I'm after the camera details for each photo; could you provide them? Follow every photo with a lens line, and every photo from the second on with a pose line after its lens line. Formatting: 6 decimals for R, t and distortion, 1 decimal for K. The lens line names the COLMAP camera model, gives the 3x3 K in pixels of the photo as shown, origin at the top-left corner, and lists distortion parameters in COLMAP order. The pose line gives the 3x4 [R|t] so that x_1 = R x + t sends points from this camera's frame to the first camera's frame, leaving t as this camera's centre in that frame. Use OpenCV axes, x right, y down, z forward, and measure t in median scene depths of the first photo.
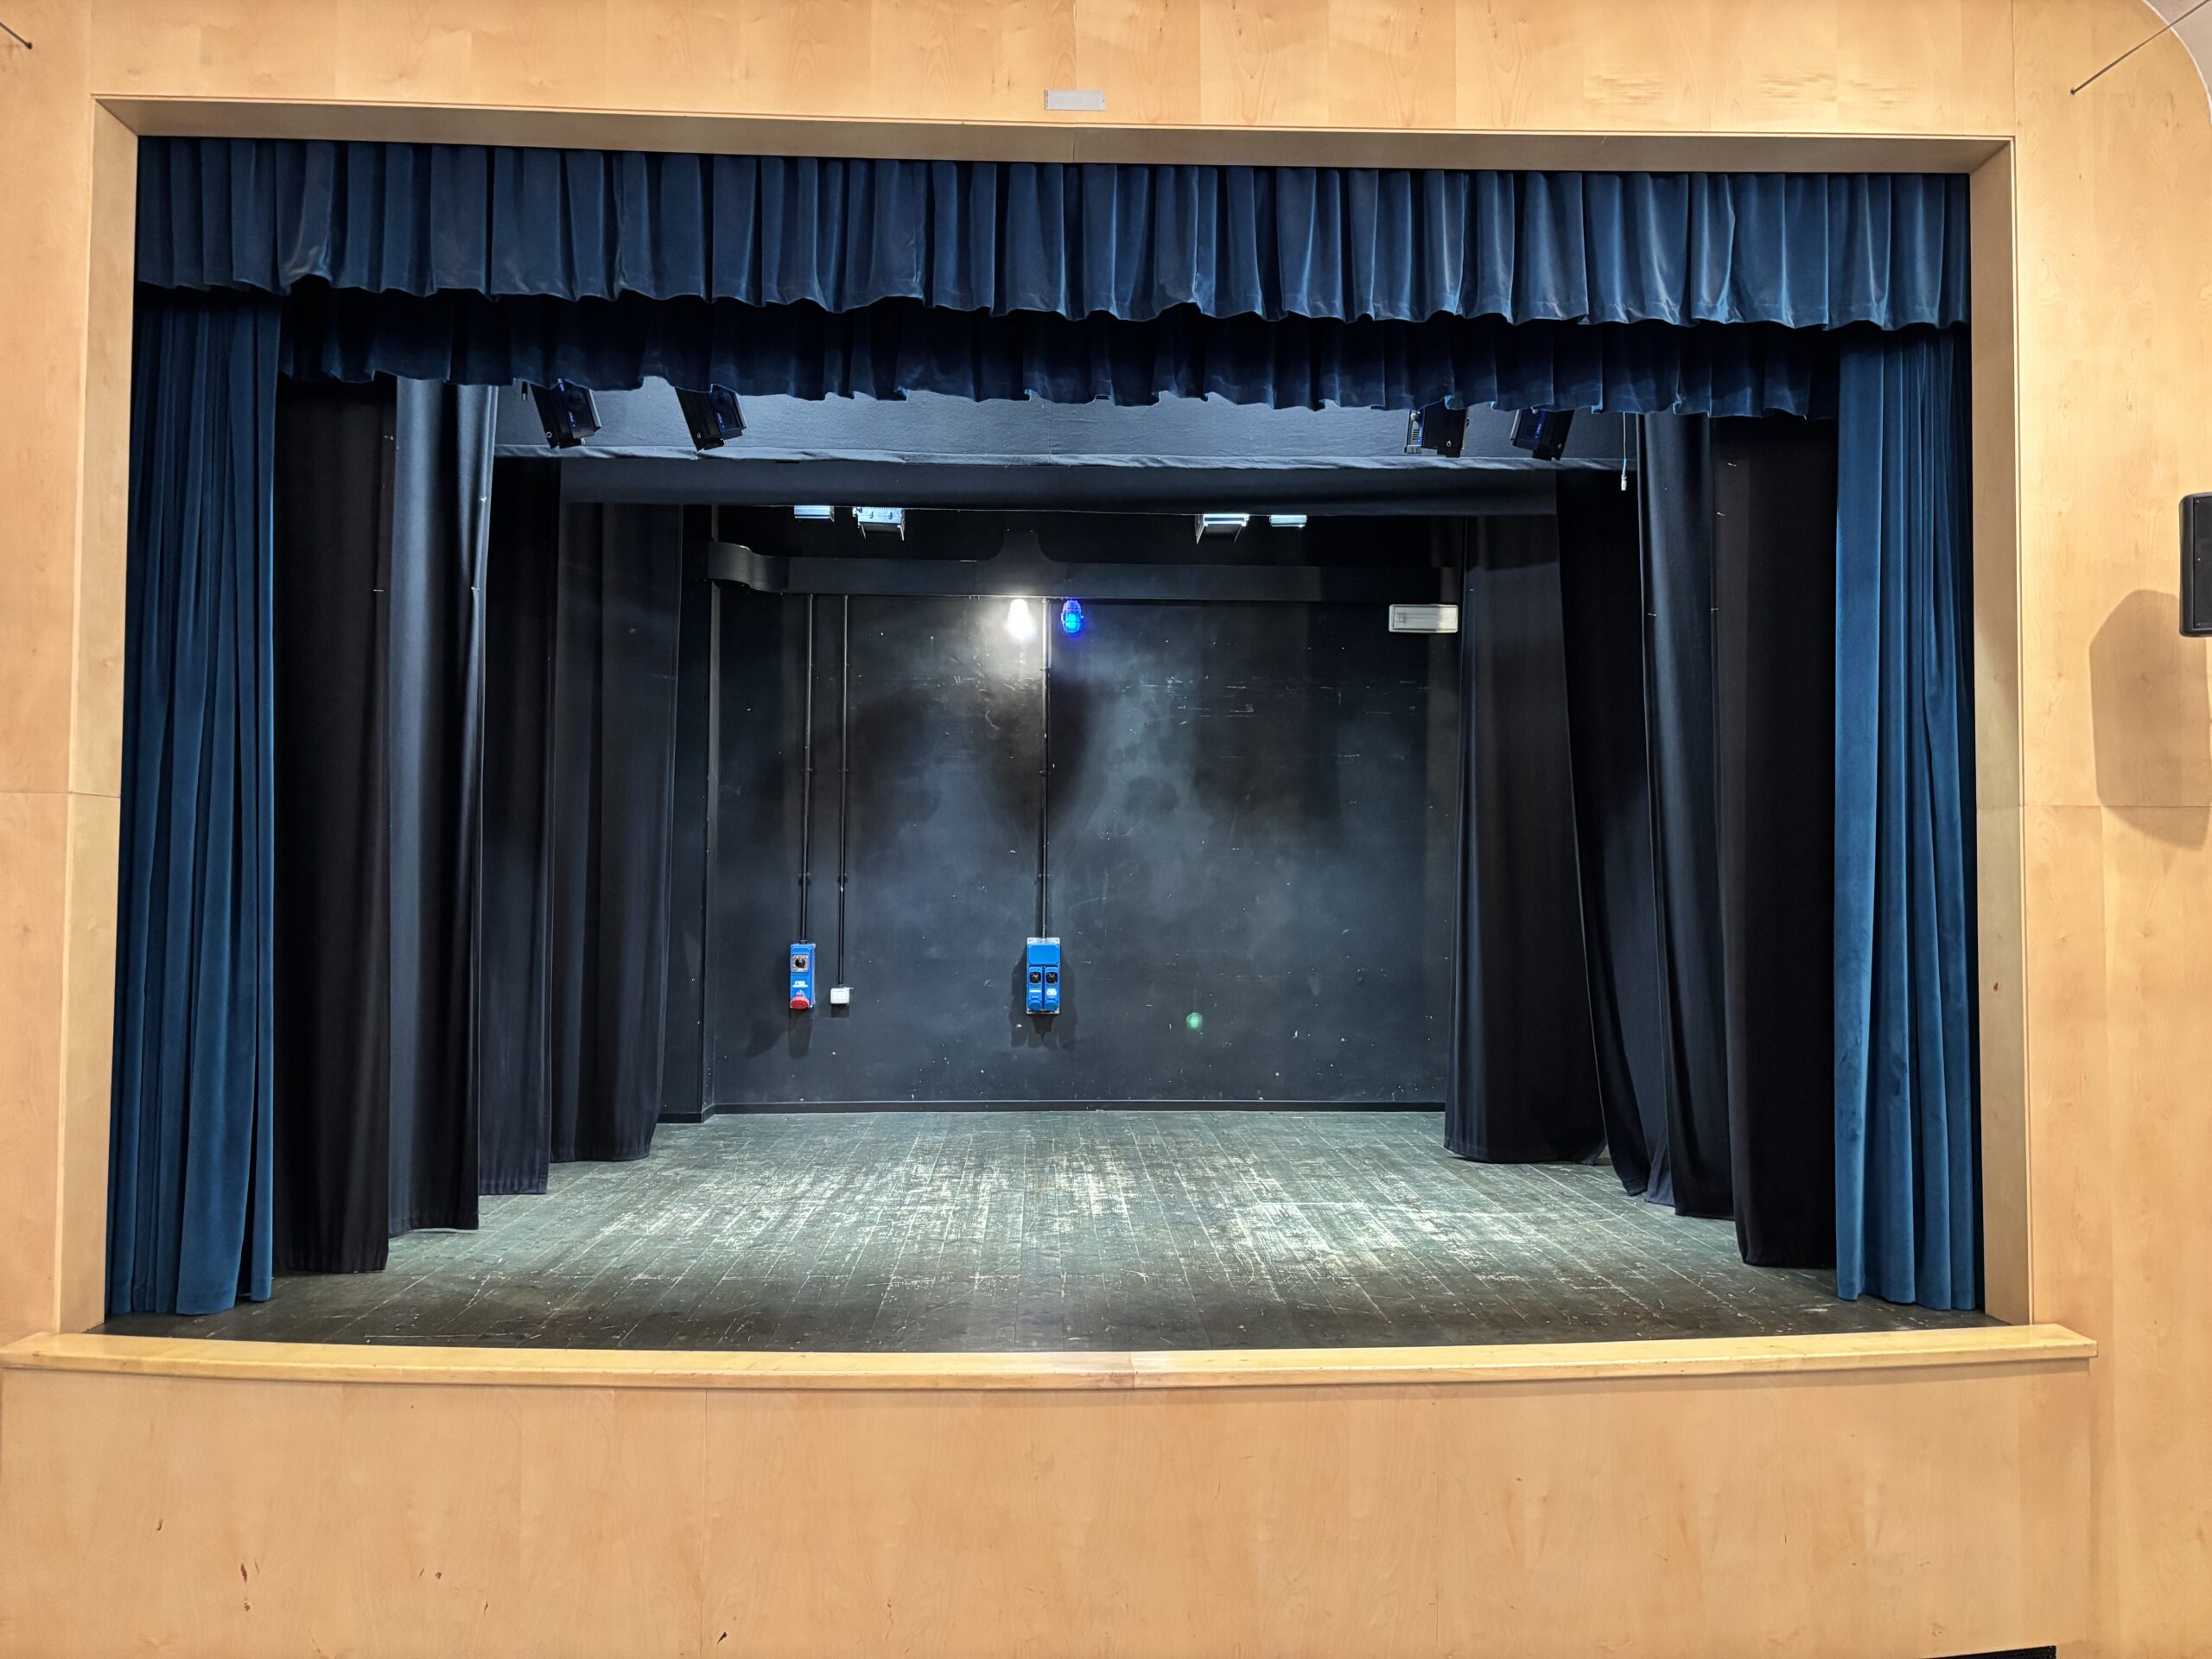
lens RADIAL K [[1659.7, 0, 1105.0], [0, 1659.7, 830.9], [0, 0, 1]] dist [0.015508, 0.002873]
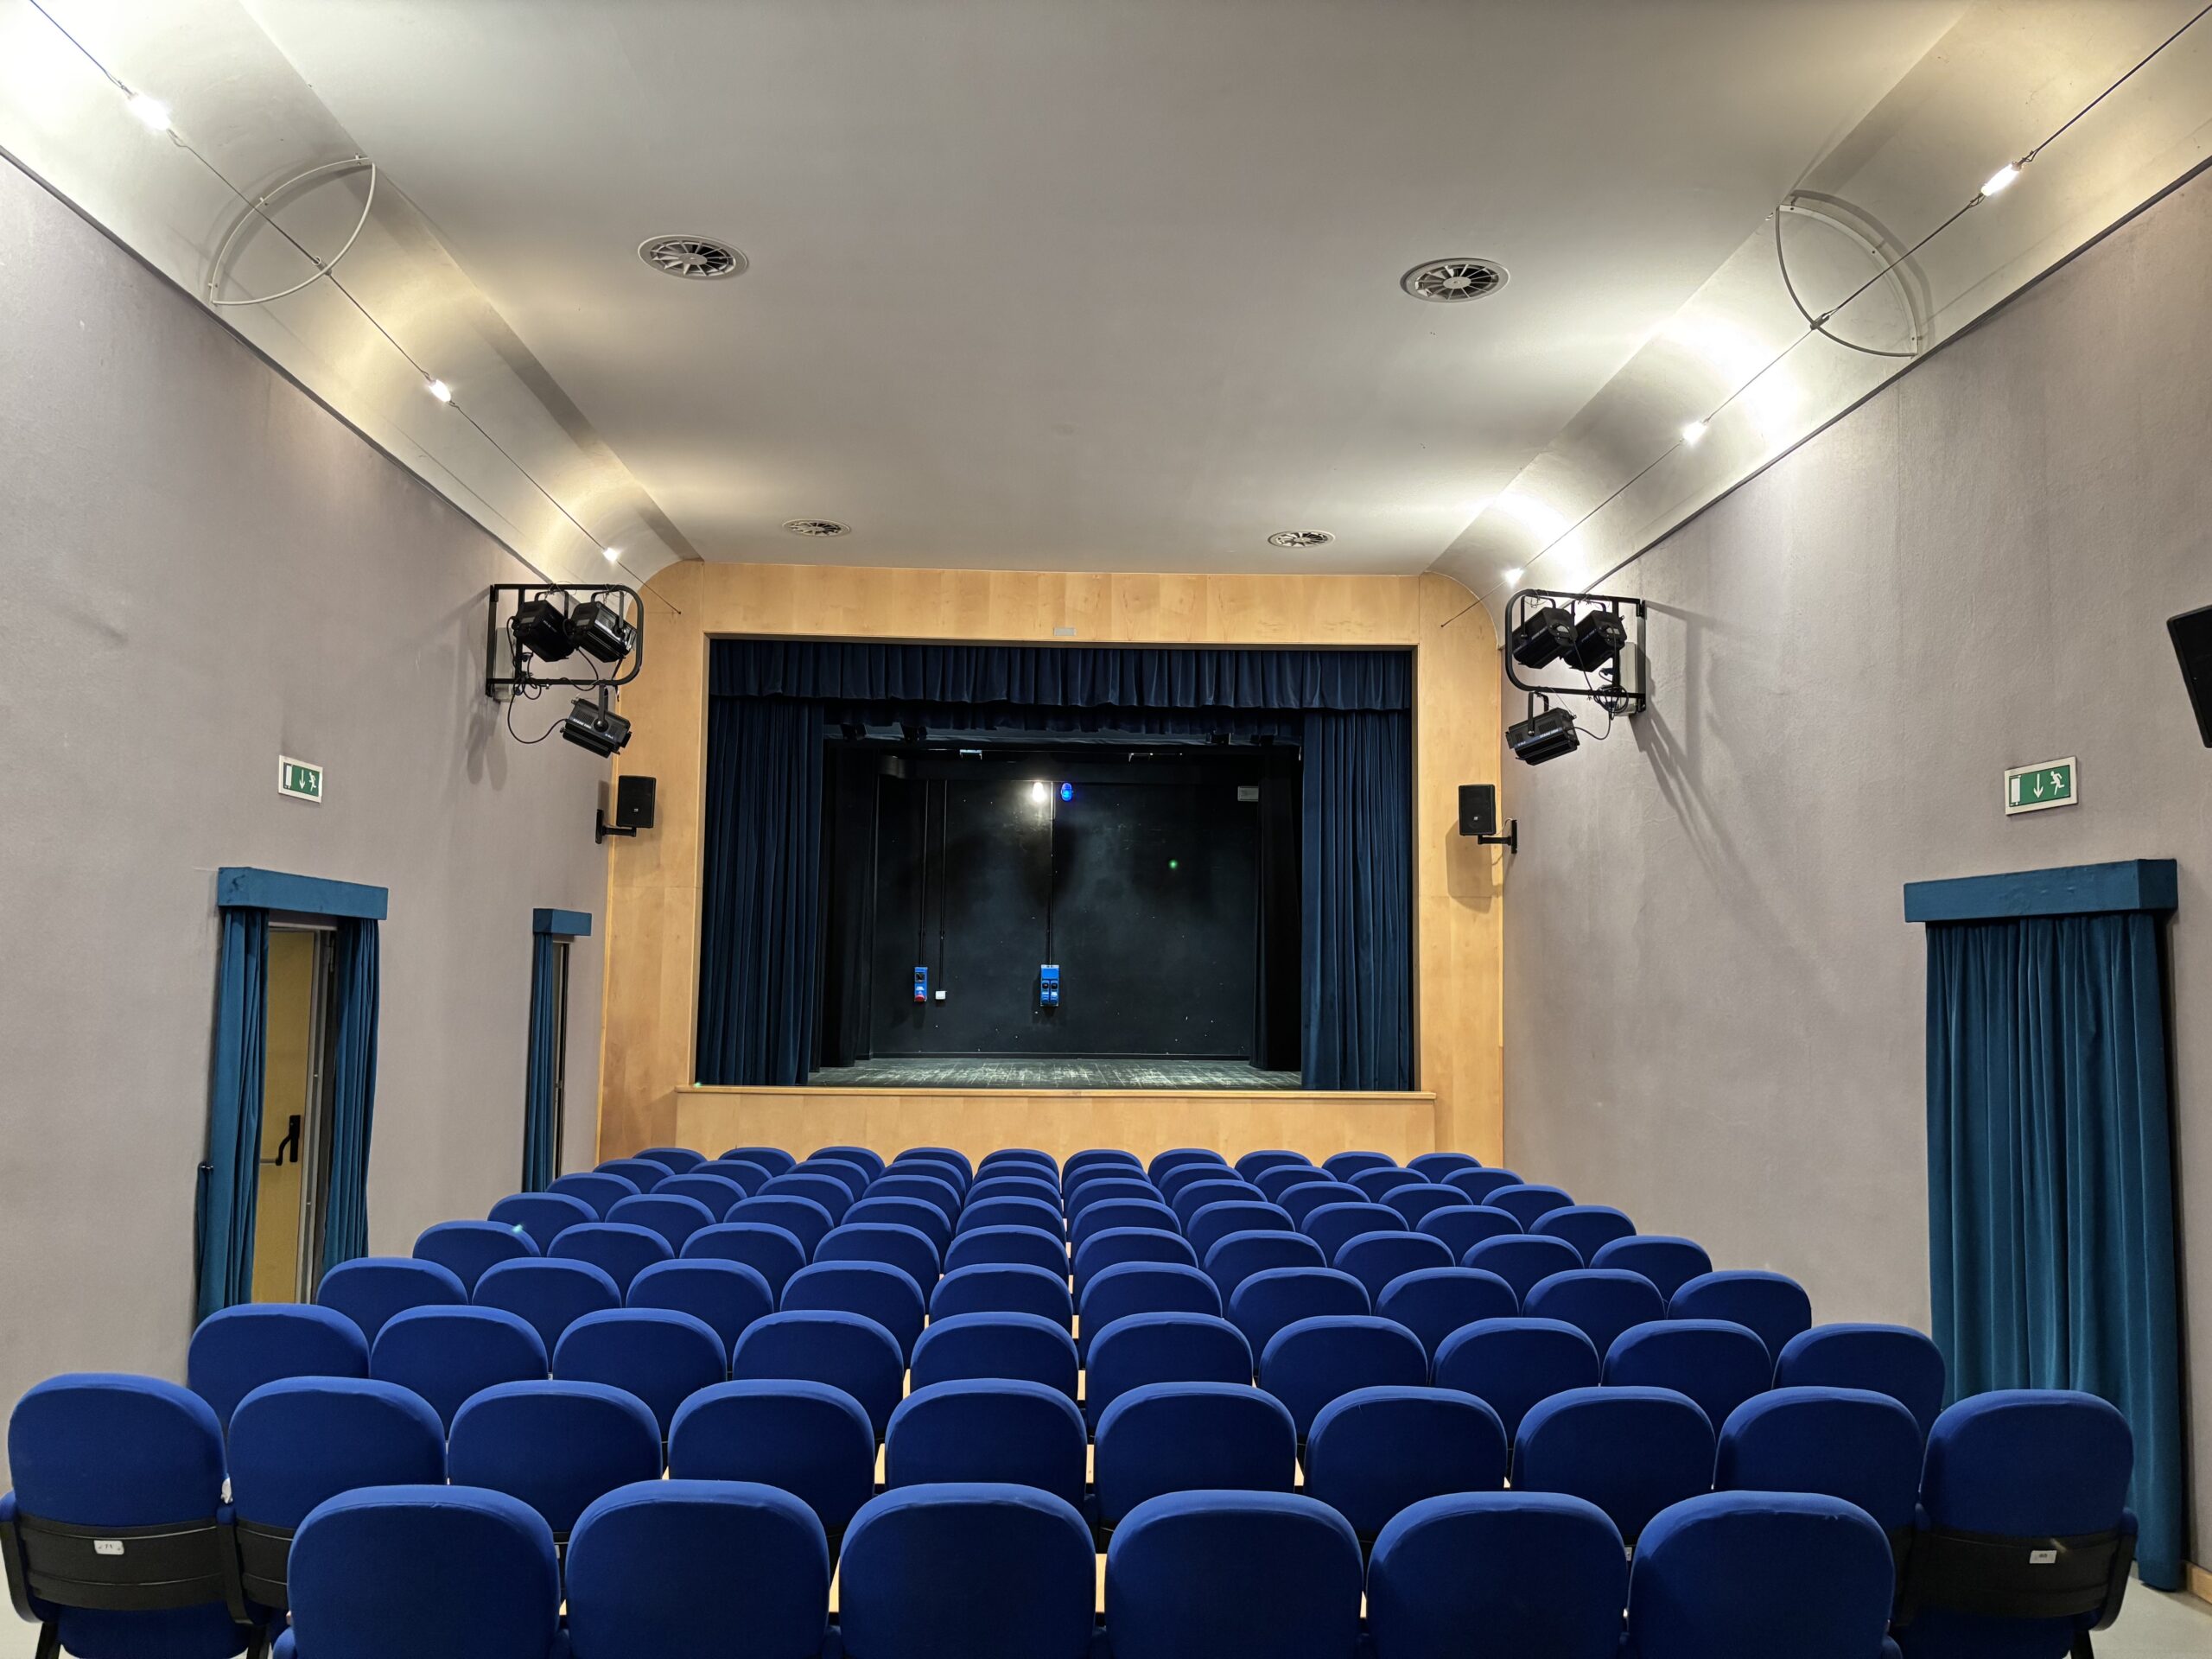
lens RADIAL K [[1659.7, 0, 1112.6], [0, 1659.7, 836.5], [0, 0, 1]] dist [0.015508, 0.002873]
pose [[0.999983, 0.005831, 0.000817, 0.031498], [-0.005785, 0.998817, -0.048279, 0.010857], [-0.001098, 0.048273, 0.998834, -0.889708]]
